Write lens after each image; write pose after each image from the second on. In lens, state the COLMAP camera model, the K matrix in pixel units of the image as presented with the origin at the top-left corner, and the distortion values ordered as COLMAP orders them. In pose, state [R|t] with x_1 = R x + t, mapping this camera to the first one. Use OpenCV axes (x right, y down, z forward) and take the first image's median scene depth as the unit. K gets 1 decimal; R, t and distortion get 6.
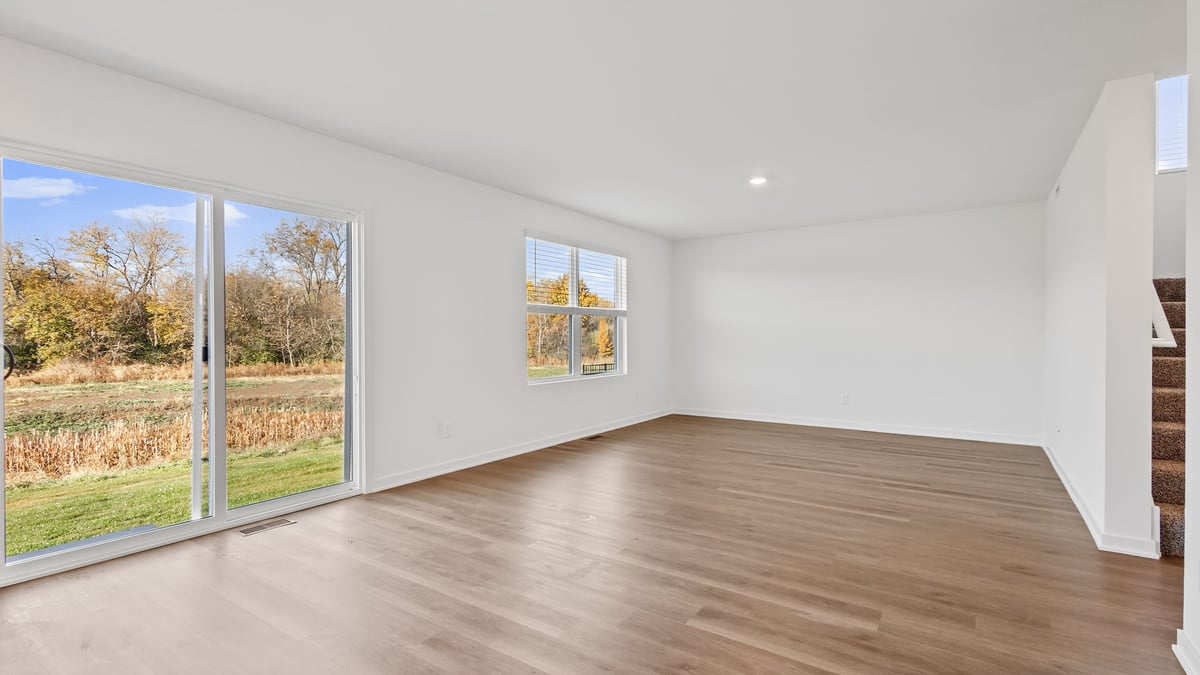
lens RADIAL K [[547.2, 0, 603.9], [0, 547.2, 343.3], [0, 0, 1]] dist [-0.000379, -0.000671]
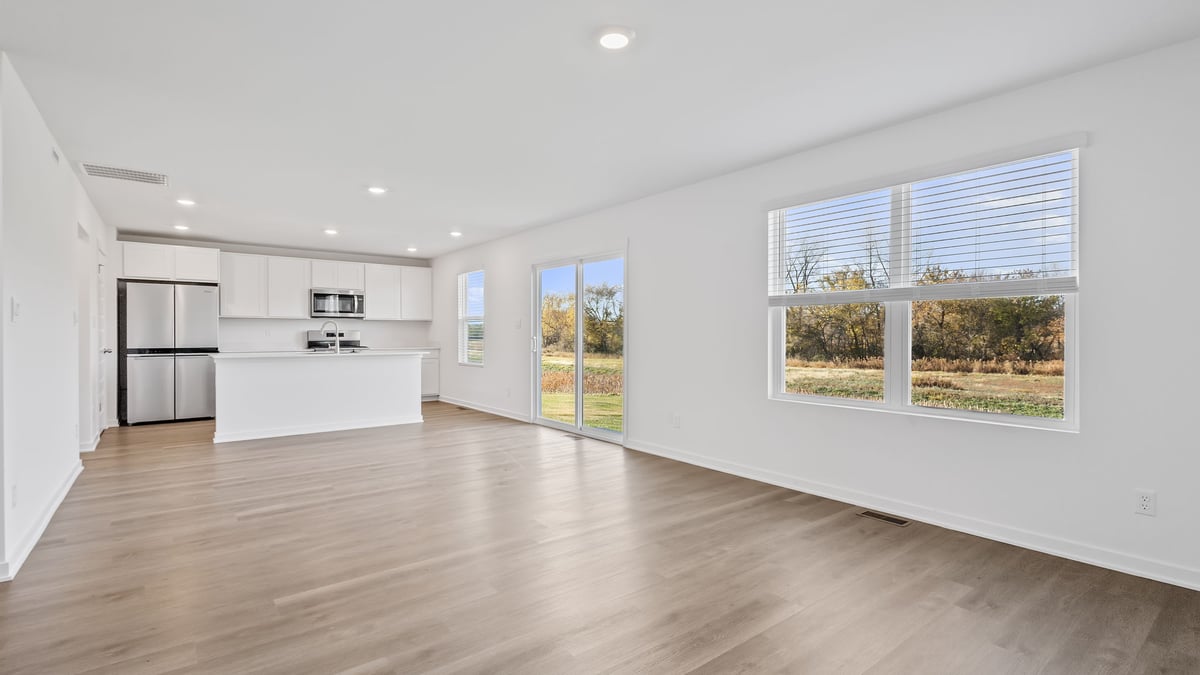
lens RADIAL K [[547.2, 0, 599.9], [0, 547.2, 334.4], [0, 0, 1]] dist [-0.000379, -0.000671]
pose [[-0.300442, 0.000107, -0.953800, 0.792581], [-0.015957, 0.999859, 0.005139, -0.018854], [0.953667, 0.016764, -0.300398, 1.154371]]
